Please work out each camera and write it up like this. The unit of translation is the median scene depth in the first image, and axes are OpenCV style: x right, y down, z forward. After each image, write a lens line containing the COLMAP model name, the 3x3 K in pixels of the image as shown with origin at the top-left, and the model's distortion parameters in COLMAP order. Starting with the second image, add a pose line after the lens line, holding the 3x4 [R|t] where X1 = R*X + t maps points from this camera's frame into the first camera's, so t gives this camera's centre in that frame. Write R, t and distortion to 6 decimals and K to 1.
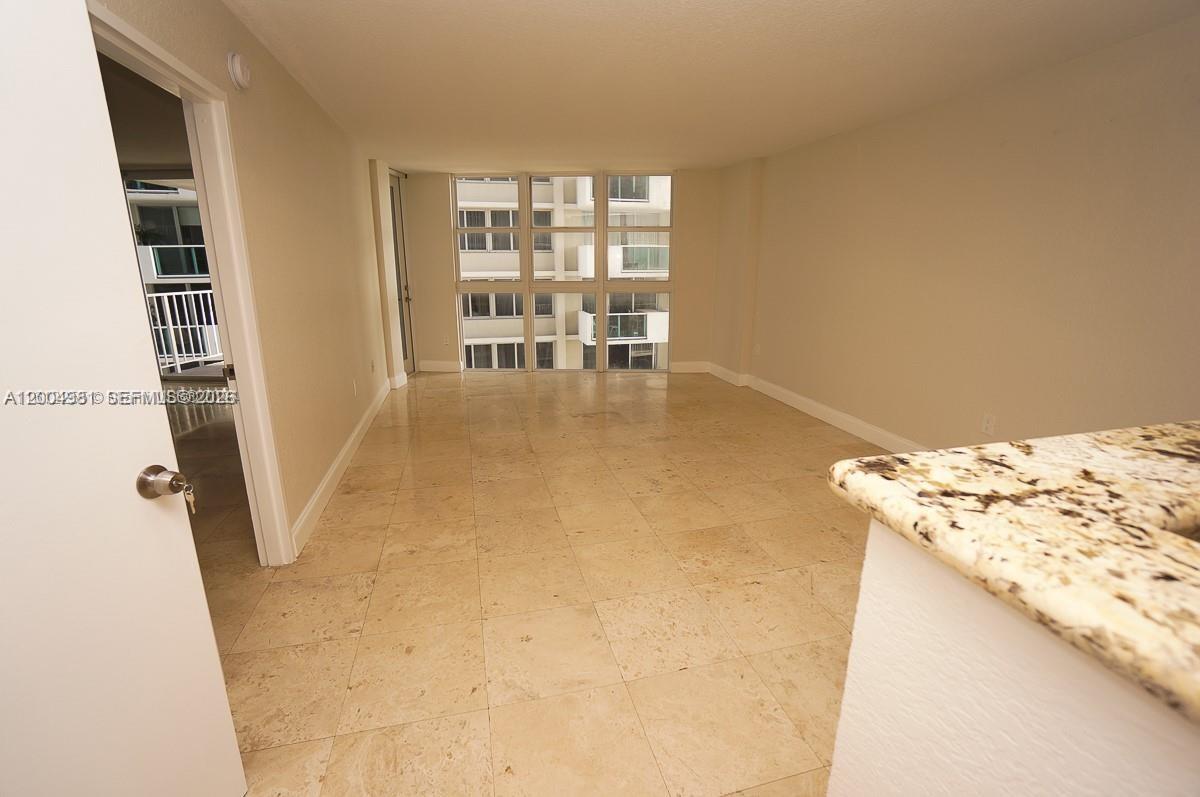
lens RADIAL K [[534.3, 0, 596.1], [0, 534.3, 402.8], [0, 0, 1]] dist [-0.058339, 0.022224]
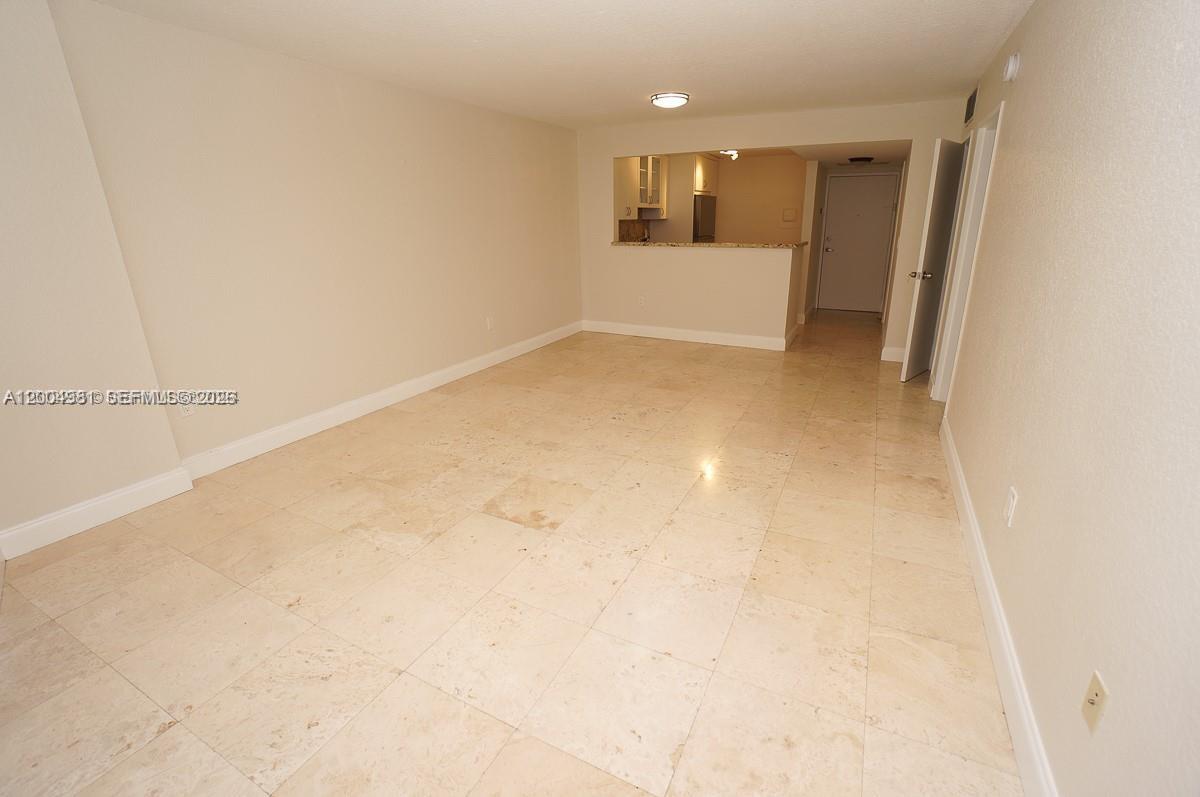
lens RADIAL K [[534.3, 0, 598.3], [0, 534.3, 382.0], [0, 0, 1]] dist [-0.058339, 0.022224]
pose [[-0.755040, -0.183596, 0.629450, -0.579557], [0.180379, 0.864794, 0.468609, -0.514146], [-0.630379, 0.467358, -0.619838, 1.873764]]
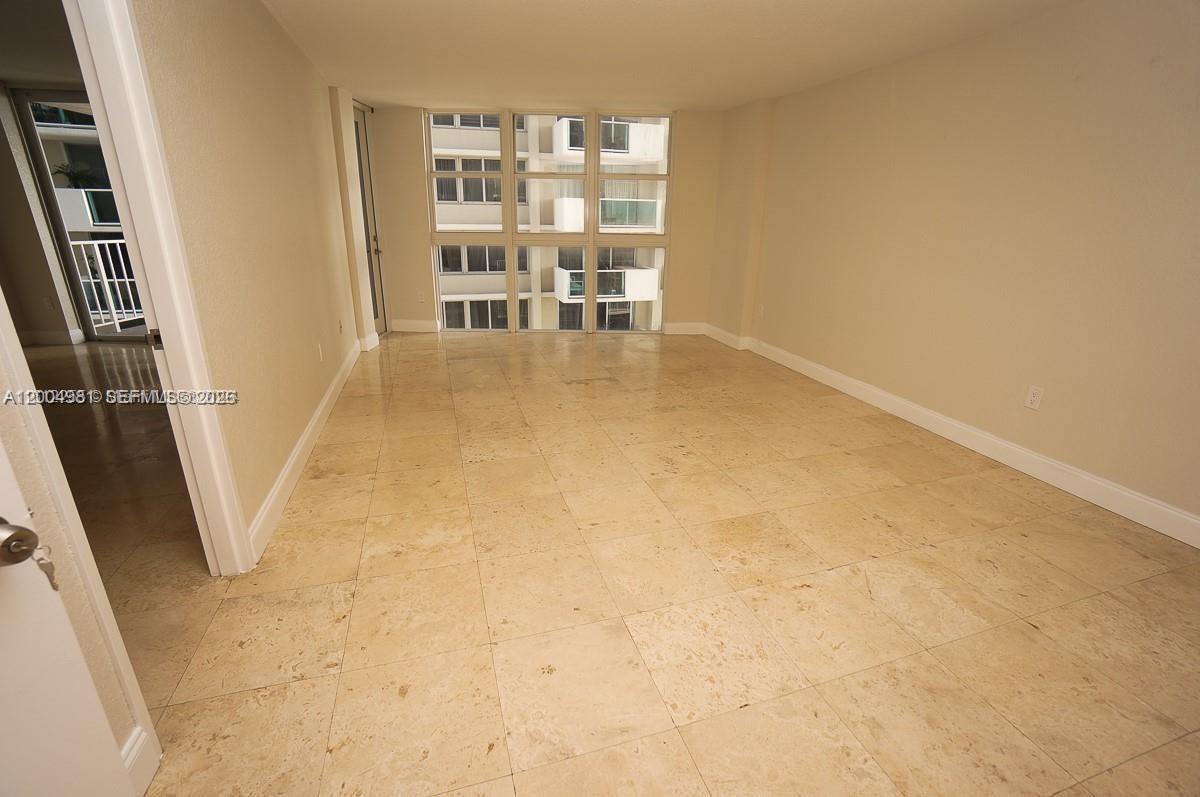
lens RADIAL K [[534.3, 0, 599.2], [0, 534.3, 399.0], [0, 0, 1]] dist [-0.058339, 0.022224]
pose [[0.998263, -0.001102, 0.058901, -0.062867], [-0.003090, 0.997469, 0.071030, -0.018646], [-0.058831, -0.071088, 0.995734, 0.132284]]
